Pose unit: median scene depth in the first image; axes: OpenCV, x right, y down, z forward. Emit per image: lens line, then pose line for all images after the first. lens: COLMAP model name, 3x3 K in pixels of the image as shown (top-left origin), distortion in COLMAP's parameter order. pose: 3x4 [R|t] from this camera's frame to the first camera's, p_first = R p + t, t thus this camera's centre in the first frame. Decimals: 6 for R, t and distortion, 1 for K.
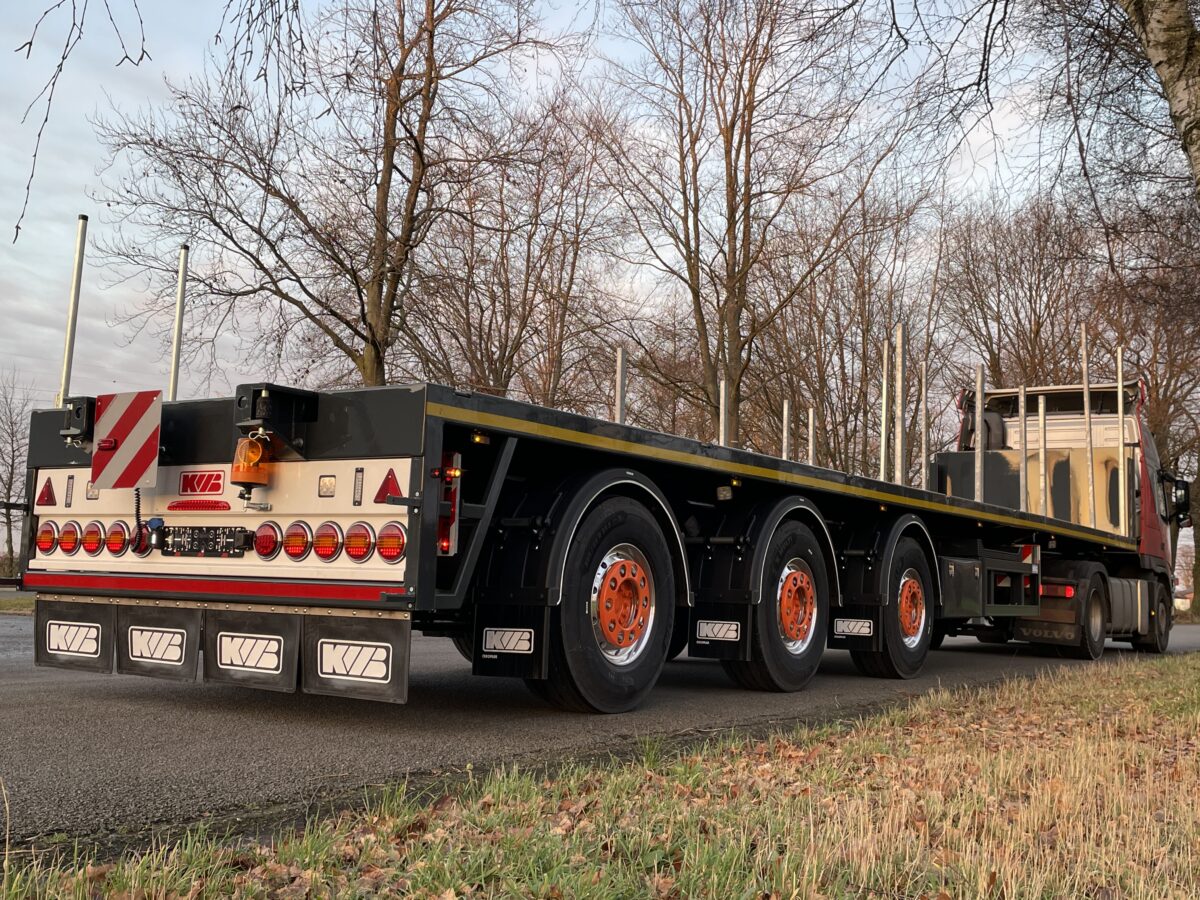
lens RADIAL K [[1273.1, 0, 602.3], [0, 1273.1, 437.8], [0, 0, 1]] dist [0.139797, -0.260788]
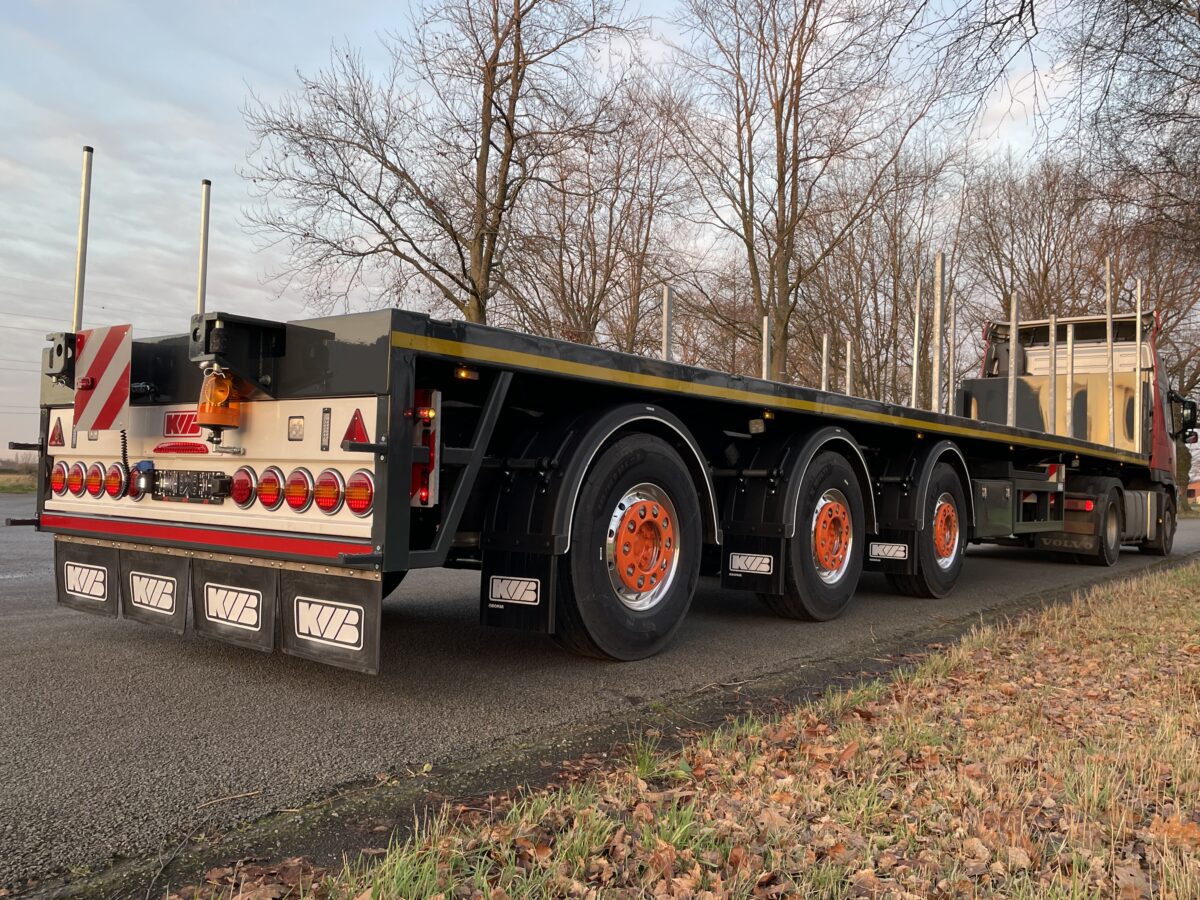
lens RADIAL K [[985.7, 0, 600.0], [0, 985.7, 450.0], [0, 0, 1]] dist [0.112996, -0.155909]
pose [[0.996475, -0.006691, -0.083619, 0.028374], [0.013275, 0.996831, 0.078430, 0.000594], [0.082830, -0.079264, 0.993407, 0.170326]]
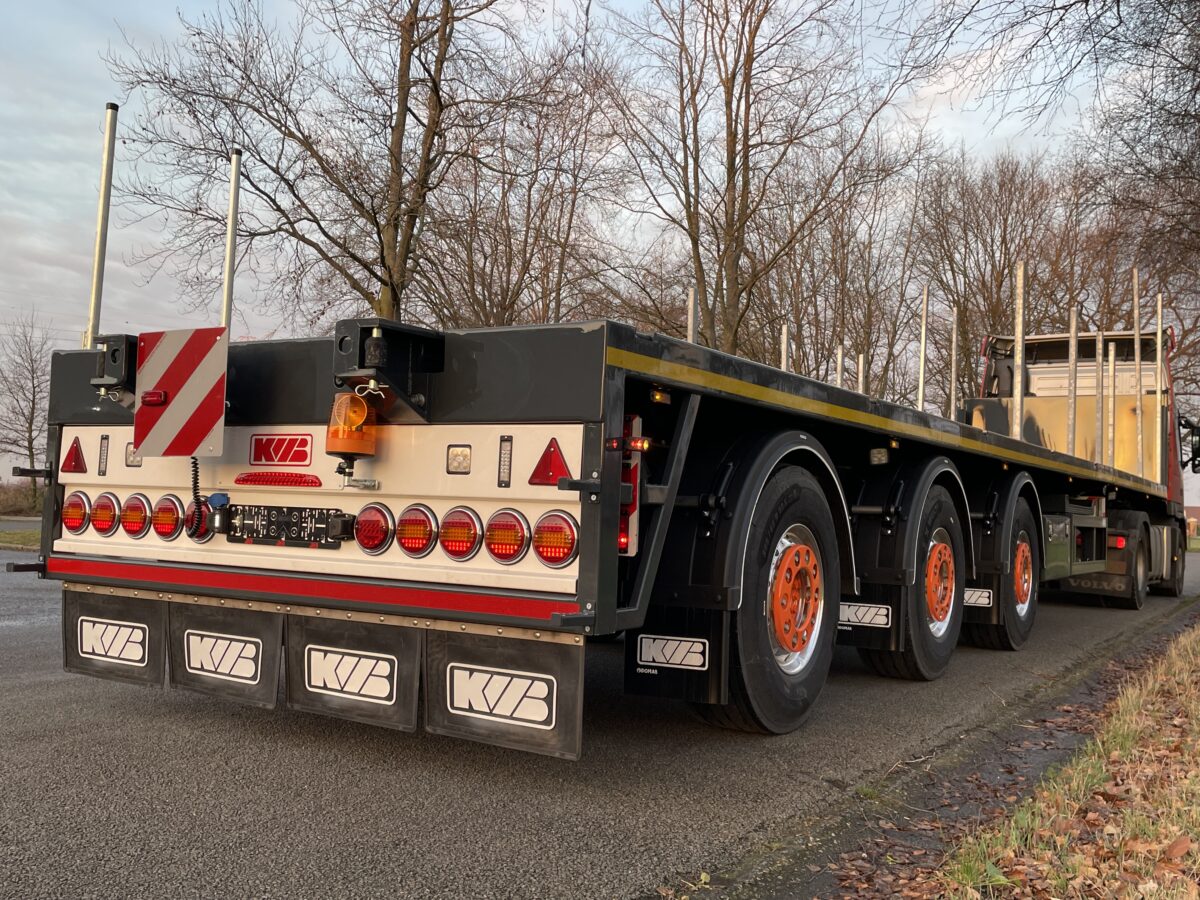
lens RADIAL K [[1138.9, 0, 600.0], [0, 1138.9, 450.0], [0, 0, 1]] dist [0.125648, -0.210084]
pose [[0.999622, 0.005420, 0.026955, -0.078794], [-0.007097, 0.998019, 0.062516, -0.004893], [-0.026562, -0.062683, 0.997680, 0.177243]]
